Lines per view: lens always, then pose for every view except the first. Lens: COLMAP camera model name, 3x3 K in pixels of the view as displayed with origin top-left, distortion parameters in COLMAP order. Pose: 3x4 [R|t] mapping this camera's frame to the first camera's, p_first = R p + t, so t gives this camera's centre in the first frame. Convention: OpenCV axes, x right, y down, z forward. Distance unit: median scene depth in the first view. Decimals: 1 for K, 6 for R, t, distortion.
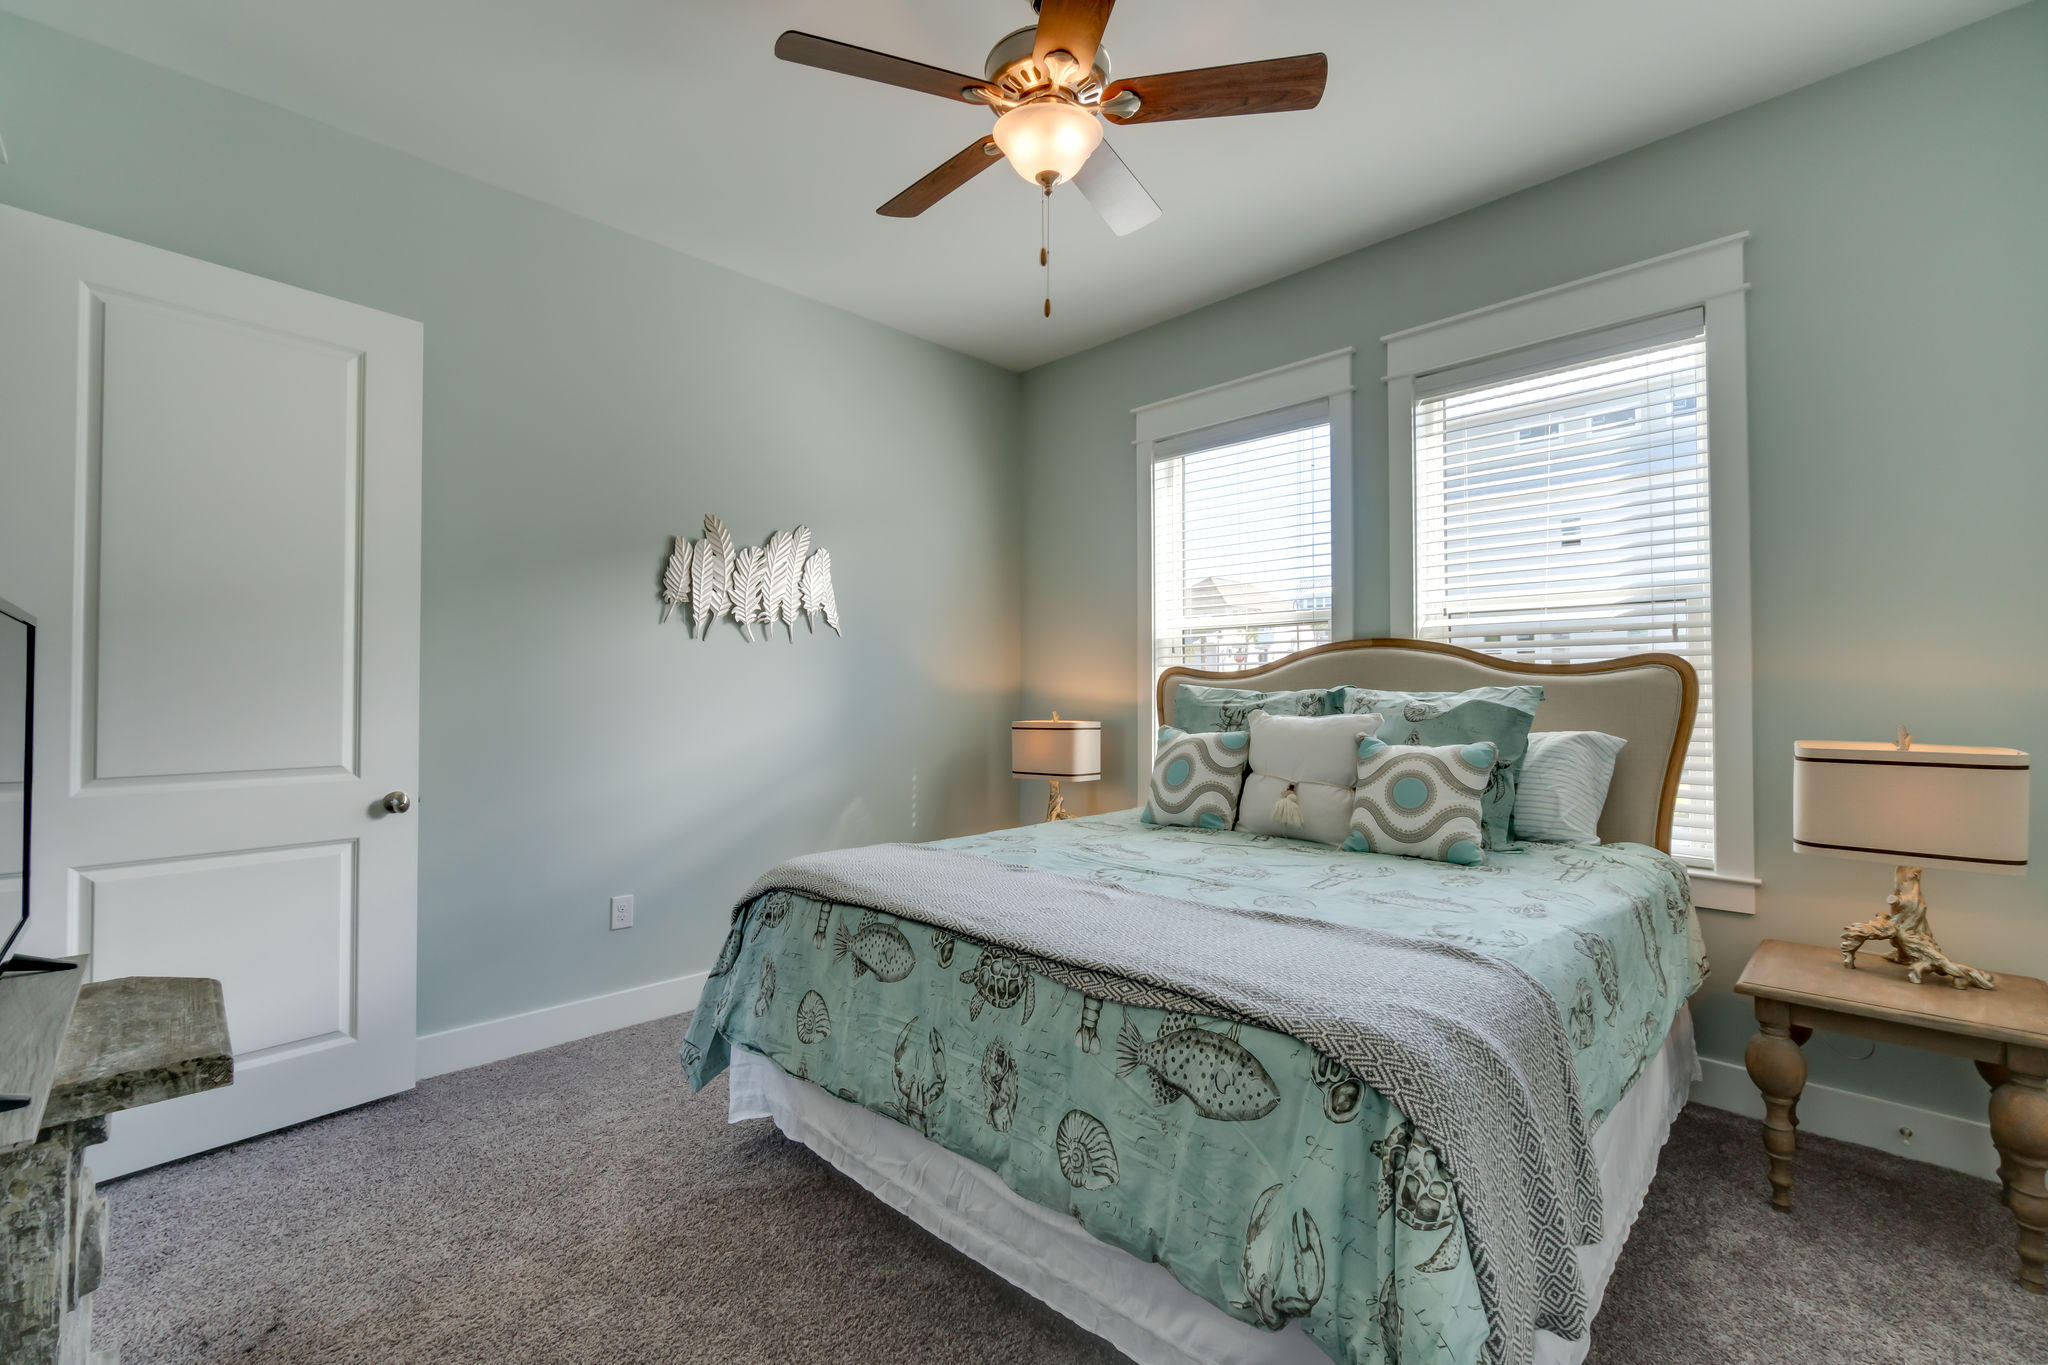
lens RADIAL K [[906.0, 0, 1016.3], [0, 906.0, 684.2], [0, 0, 1]] dist [-0.000432, -0.000004]
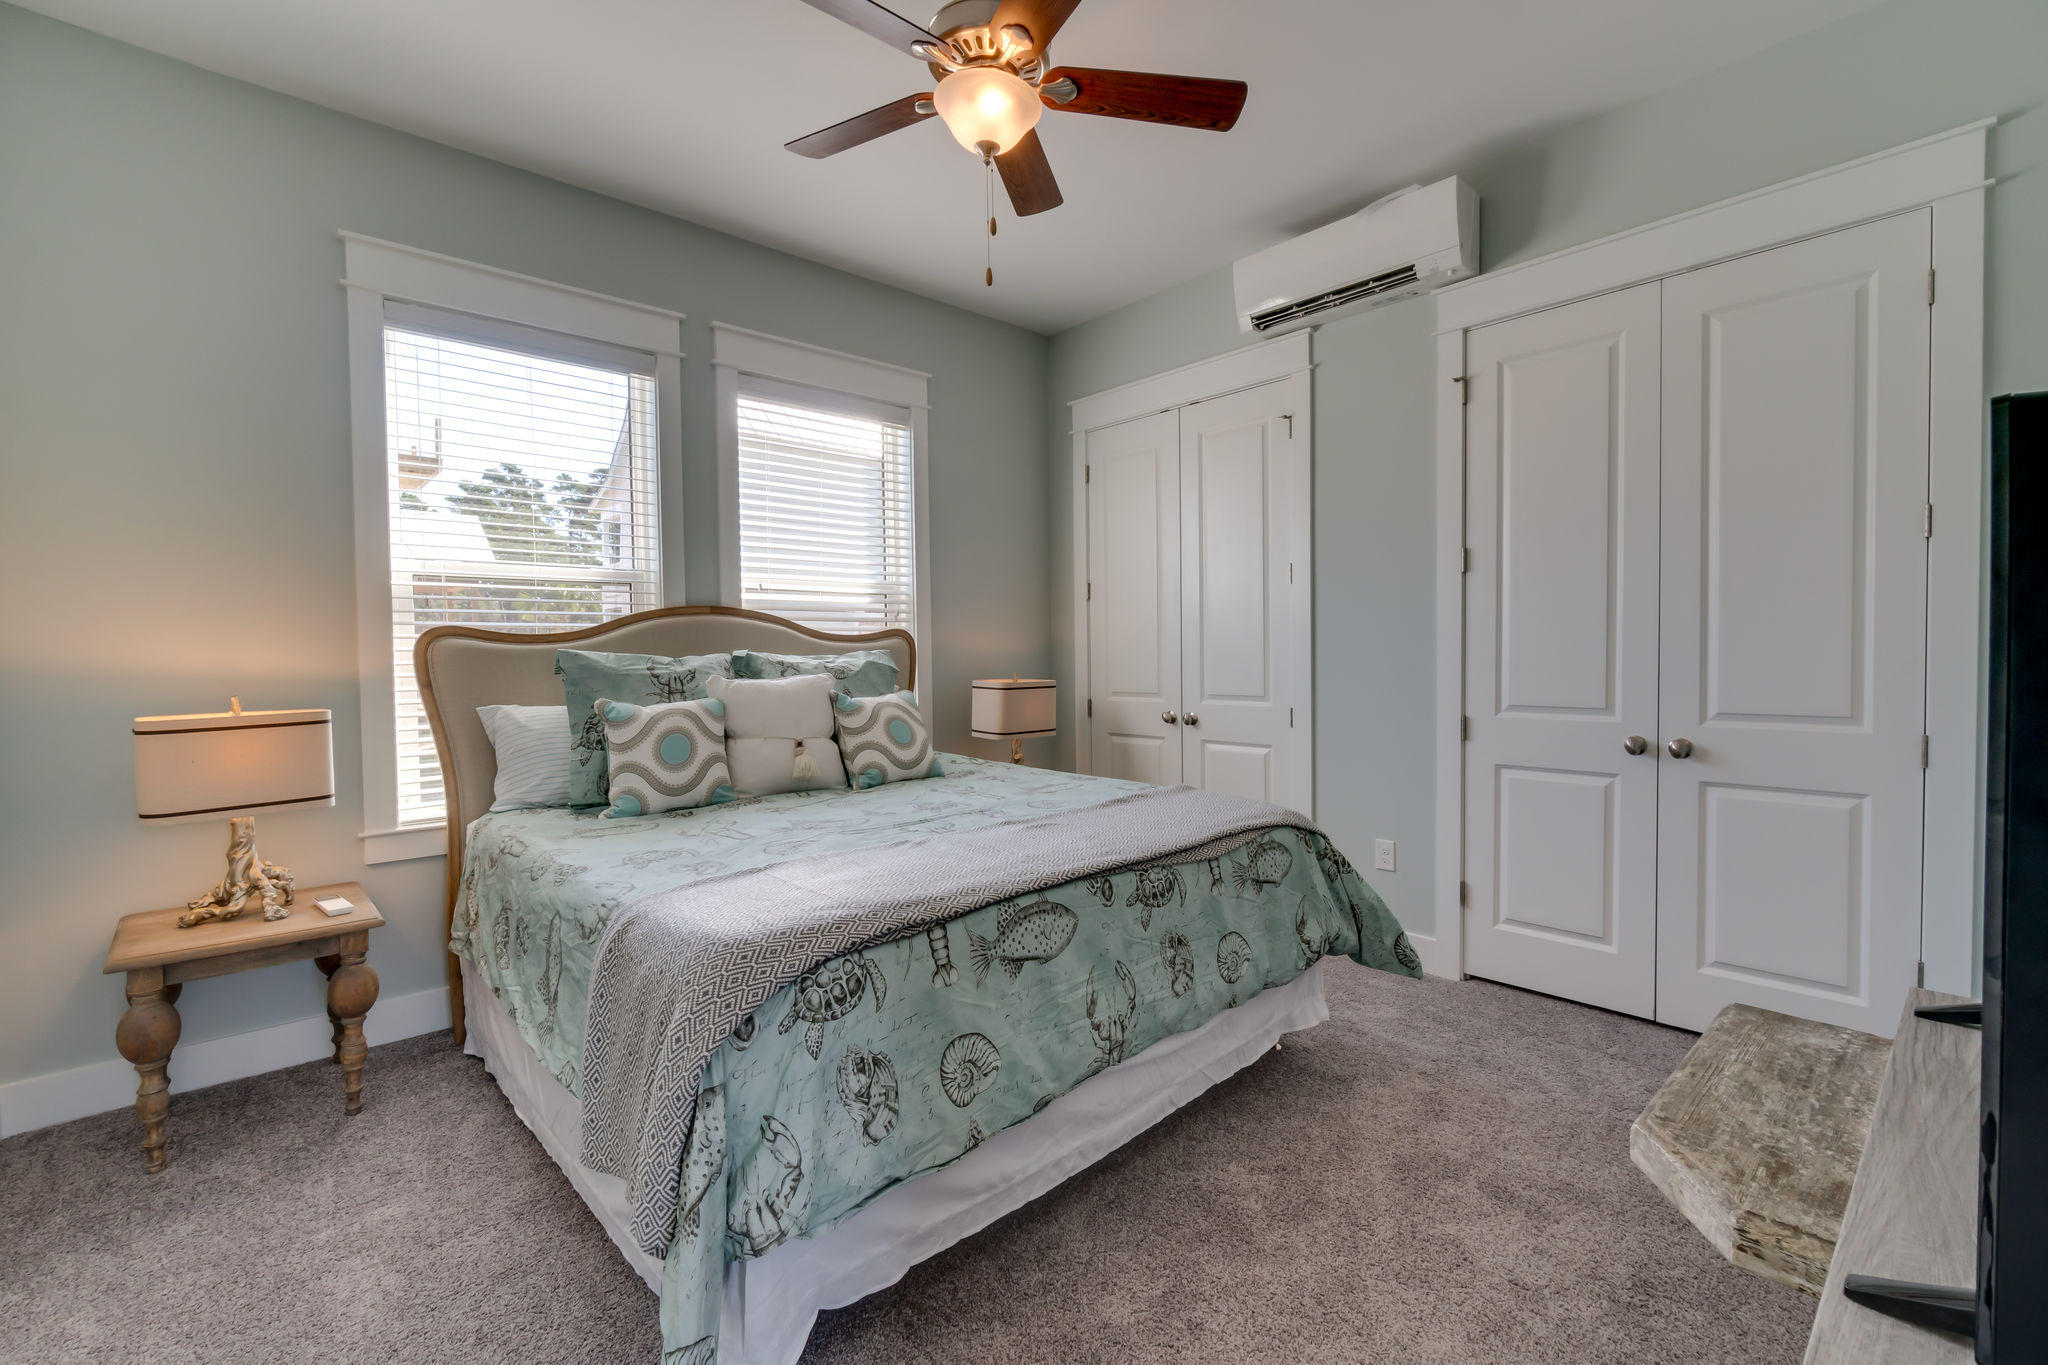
lens RADIAL K [[906.0, 0, 1018.5], [0, 906.0, 684.3], [0, 0, 1]] dist [-0.000432, -0.000004]
pose [[0.007700, -0.034187, 0.999386, -0.998238], [0.003447, 0.999410, 0.034161, 0.009259], [-0.999964, 0.003182, 0.007814, 0.950241]]
